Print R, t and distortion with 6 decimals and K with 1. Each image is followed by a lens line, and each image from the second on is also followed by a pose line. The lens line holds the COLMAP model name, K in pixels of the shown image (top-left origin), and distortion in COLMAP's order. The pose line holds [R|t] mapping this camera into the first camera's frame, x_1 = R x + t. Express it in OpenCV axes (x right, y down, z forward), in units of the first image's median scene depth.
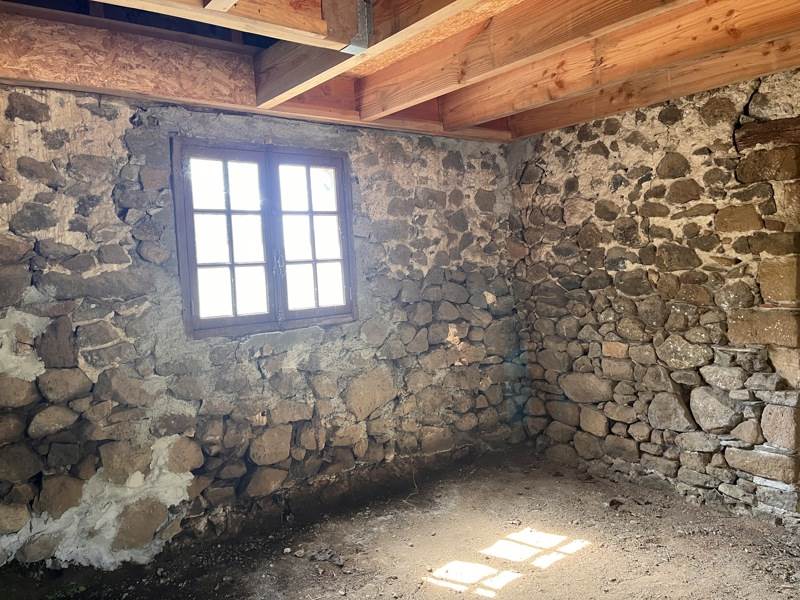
lens RADIAL K [[662.4, 0, 398.8], [0, 662.4, 268.4], [0, 0, 1]] dist [0.068556, -0.120826]
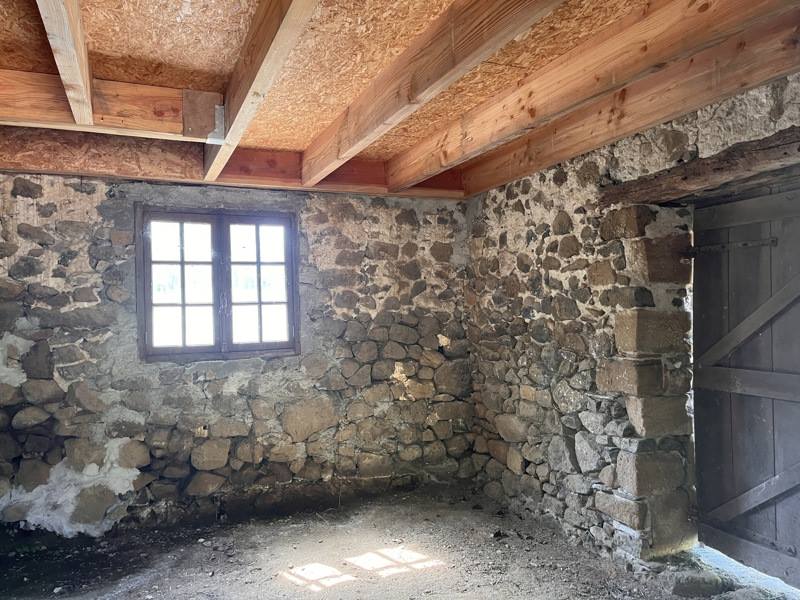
lens RADIAL K [[662.4, 0, 398.8], [0, 662.4, 268.4], [0, 0, 1]] dist [0.068556, -0.120826]
pose [[0.967133, 0.009815, -0.254082, 0.448571], [-0.025942, 0.997849, -0.060200, -0.008742], [0.252945, 0.064813, 0.965307, -0.110220]]
